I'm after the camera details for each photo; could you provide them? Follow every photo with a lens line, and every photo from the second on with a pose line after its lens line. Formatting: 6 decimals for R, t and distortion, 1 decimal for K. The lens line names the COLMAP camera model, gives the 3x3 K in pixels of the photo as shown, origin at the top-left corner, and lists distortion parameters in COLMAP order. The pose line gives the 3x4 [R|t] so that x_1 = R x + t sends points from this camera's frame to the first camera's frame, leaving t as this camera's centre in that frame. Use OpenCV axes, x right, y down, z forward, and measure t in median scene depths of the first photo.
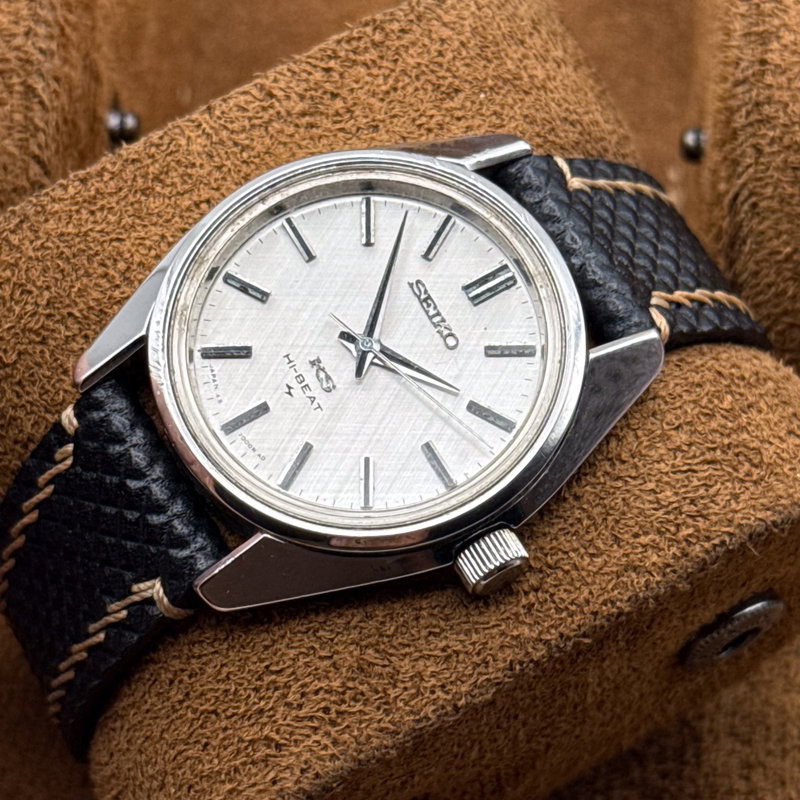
lens RADIAL K [[2945.9, 0, 272.9], [0, 2945.9, 399.3], [0, 0, 1]] dist [-0.561933, 4.520588]
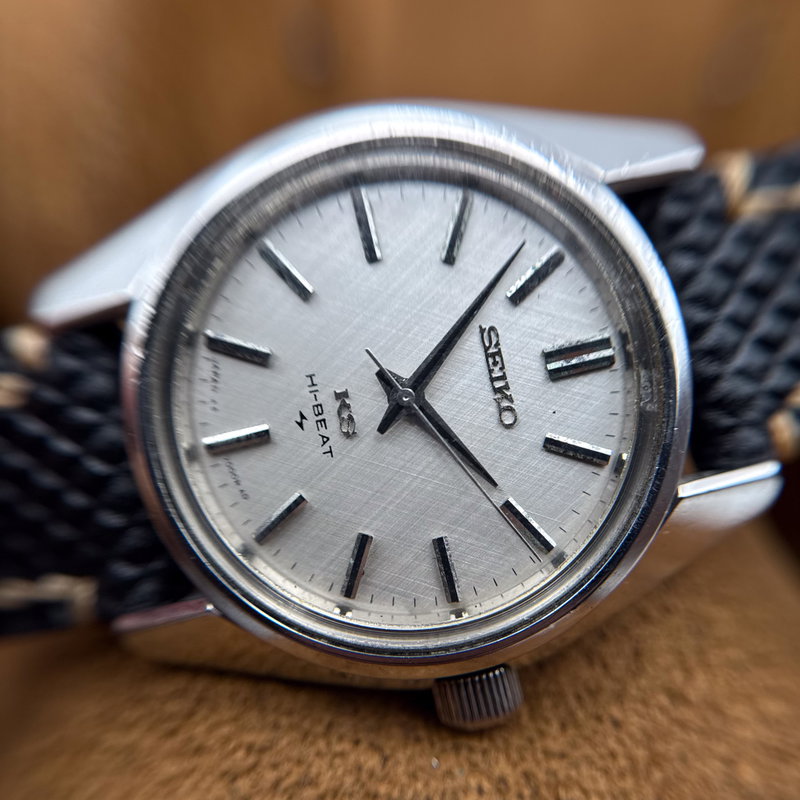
lens RADIAL K [[765.9, 0, 405.0], [0, 765.9, 422.4], [0, 0, 1]] dist [0.395521, -0.012121]
pose [[0.962284, 0.268232, 0.045387, 0.023749], [-0.265514, 0.889683, 0.371439, -0.090249], [0.059252, -0.369481, 0.927347, 0.796514]]
